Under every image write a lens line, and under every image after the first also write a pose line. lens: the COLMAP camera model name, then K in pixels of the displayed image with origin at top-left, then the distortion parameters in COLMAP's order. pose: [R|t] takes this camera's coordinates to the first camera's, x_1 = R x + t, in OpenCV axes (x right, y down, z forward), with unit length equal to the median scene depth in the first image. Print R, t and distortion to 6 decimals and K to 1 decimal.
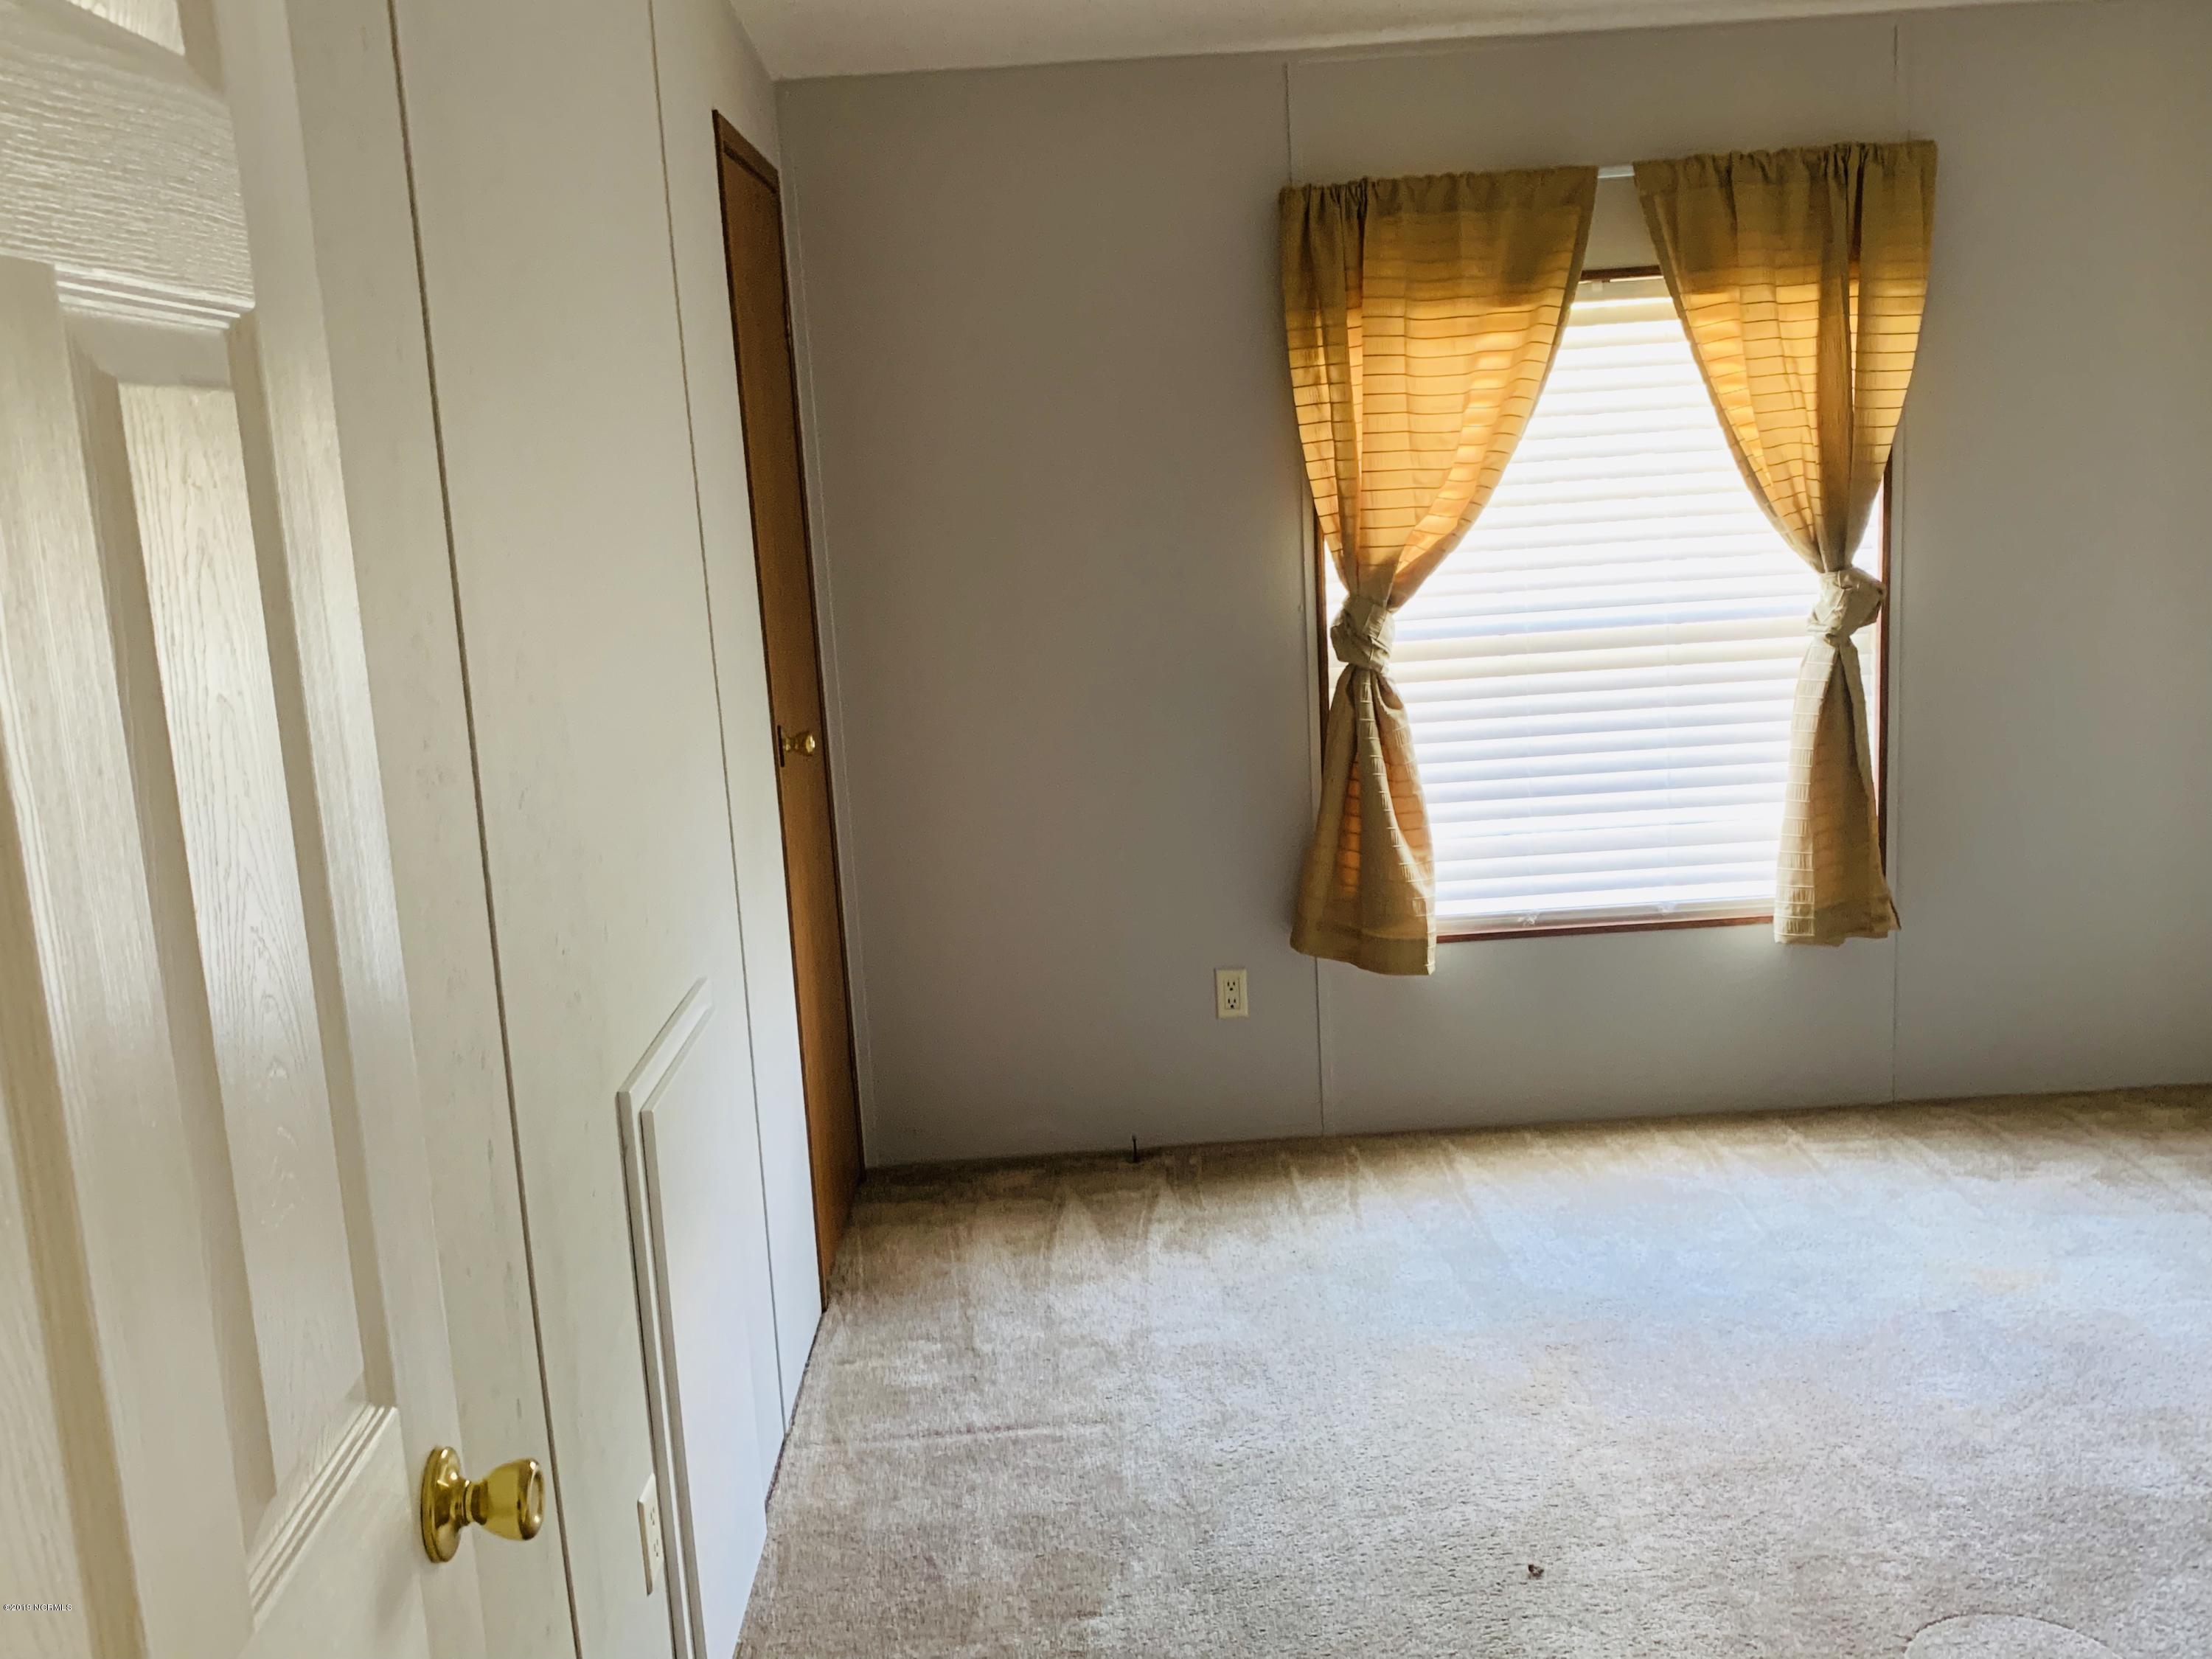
lens RADIAL K [[2072.1, 0, 1098.1], [0, 2072.1, 828.0], [0, 0, 1]] dist [0.027265, 0.000000]
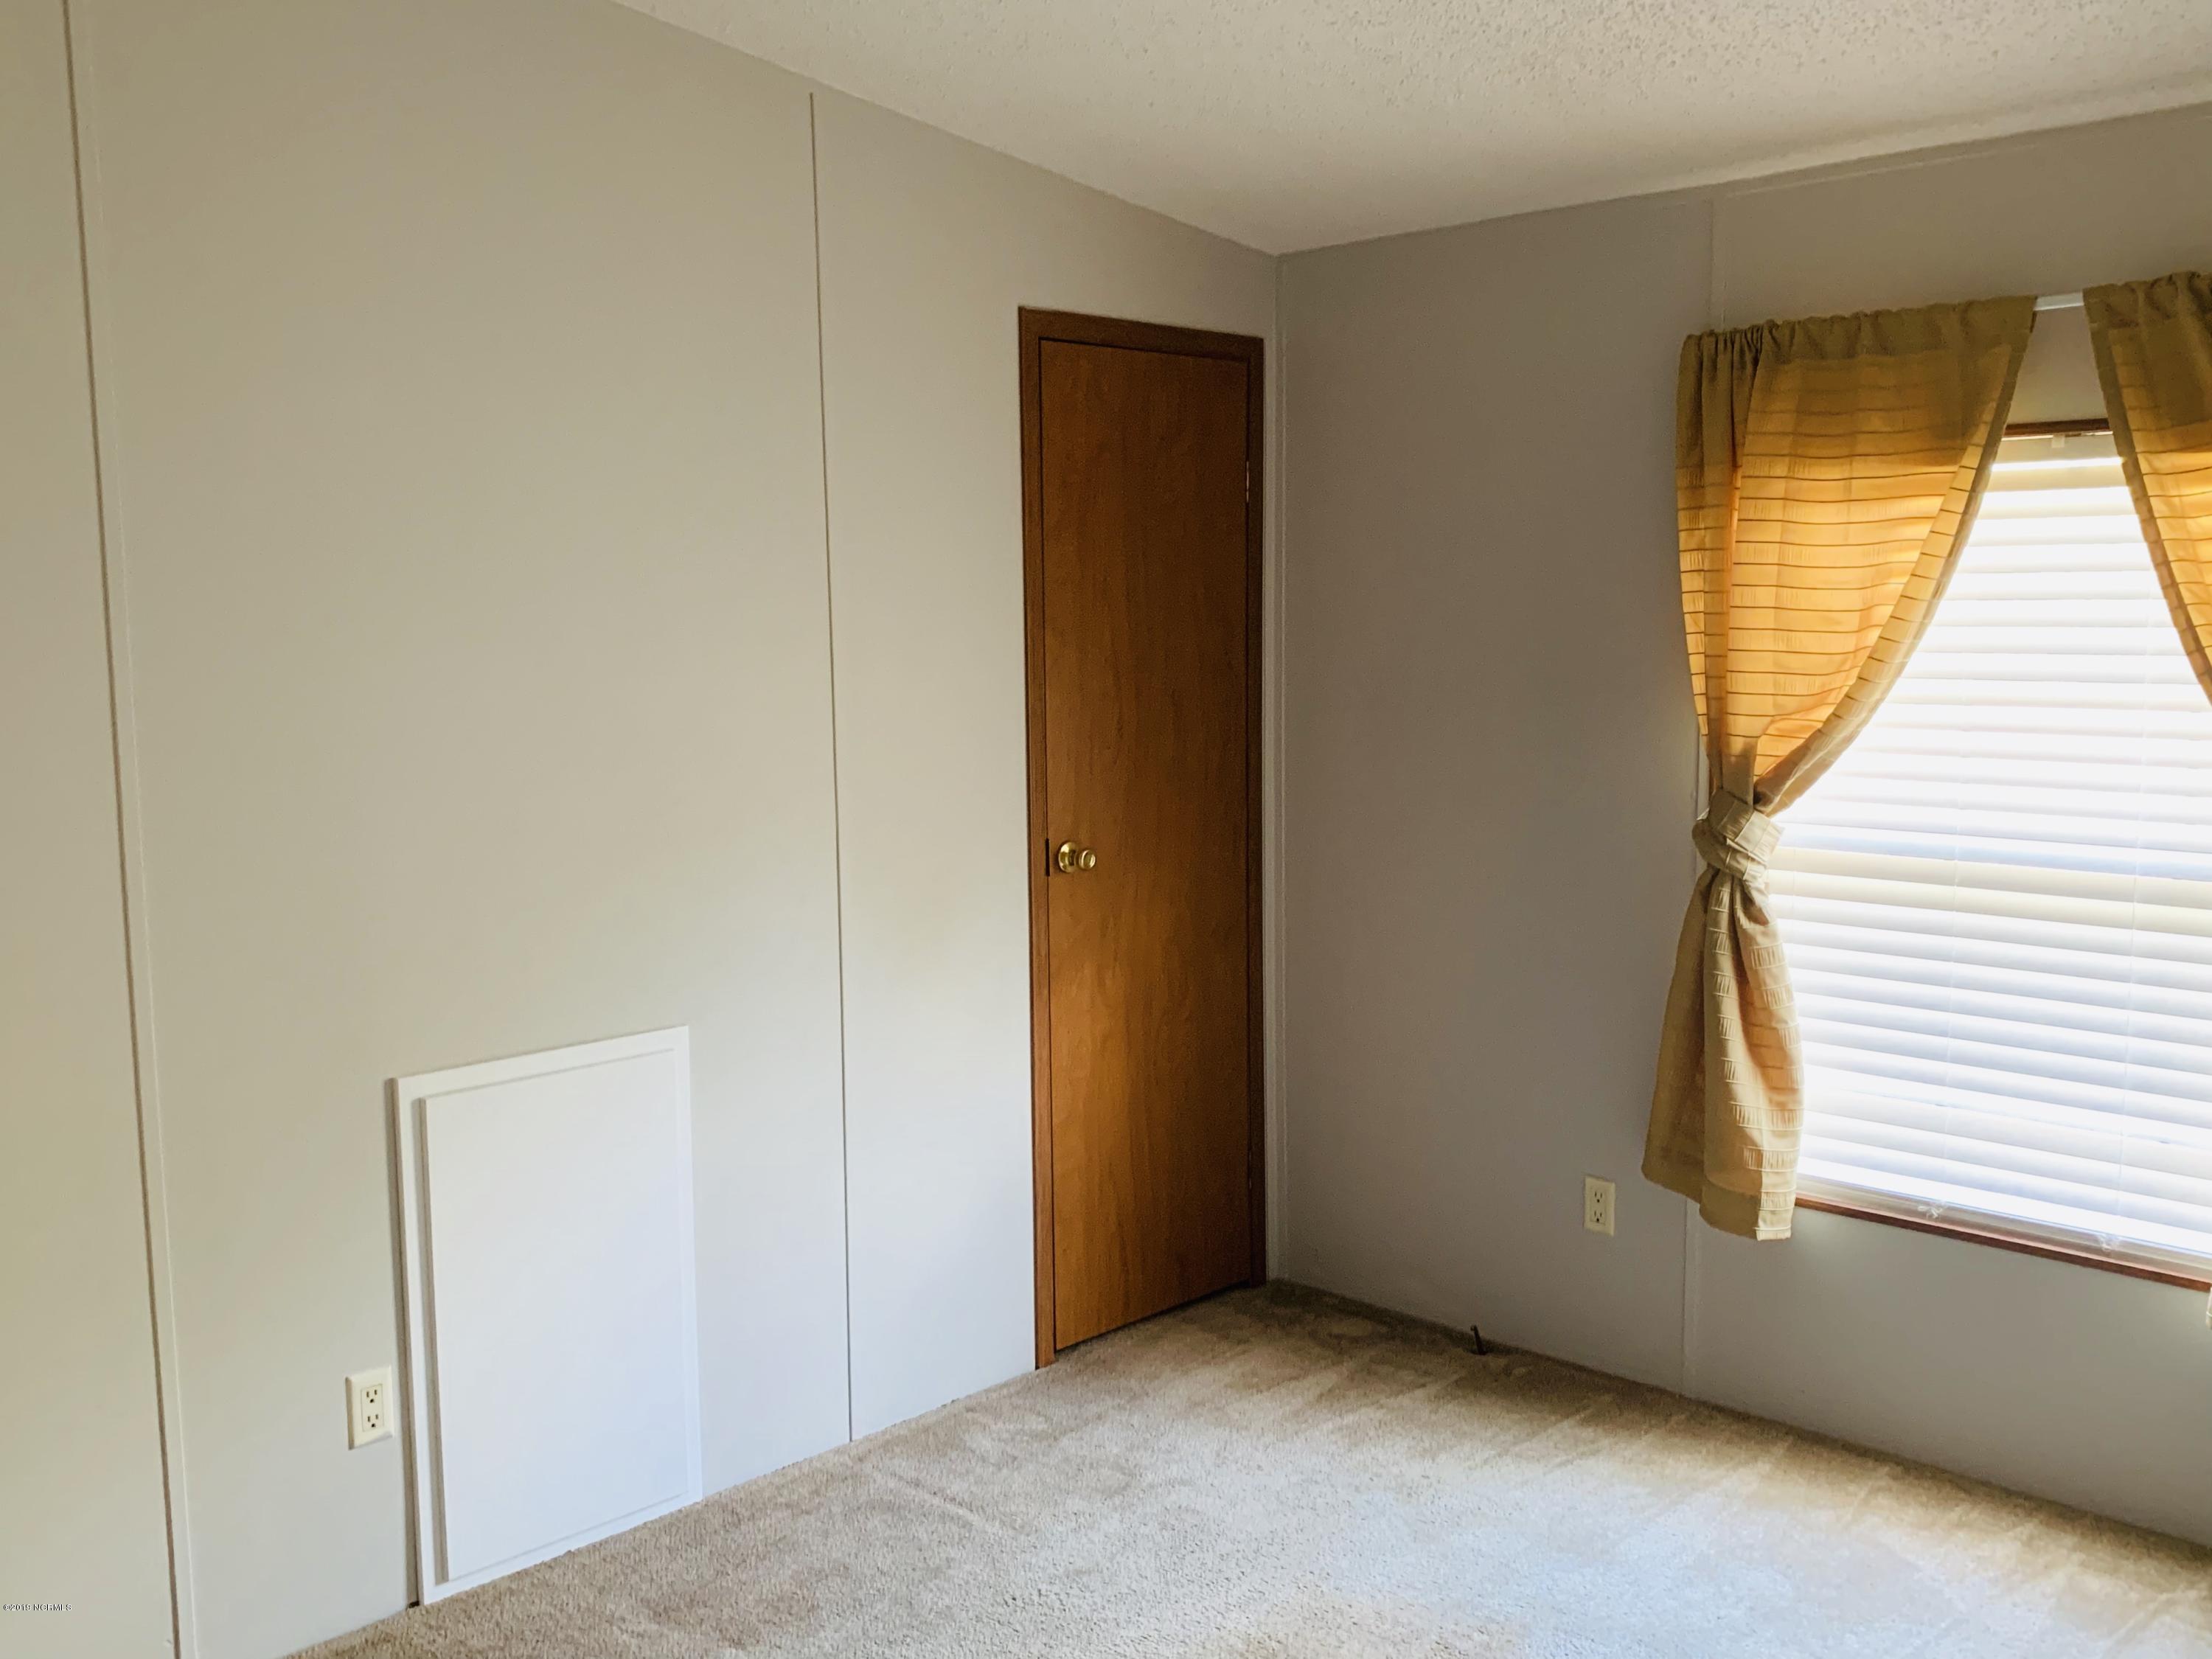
lens RADIAL K [[2072.1, 0, 1099.3], [0, 2072.1, 831.2], [0, 0, 1]] dist [0.027265, 0.000000]
pose [[0.710547, 0.135455, -0.690488, 0.557451], [-0.165137, 0.985991, 0.023490, -0.072684], [0.683997, 0.097335, 0.722962, 0.188316]]
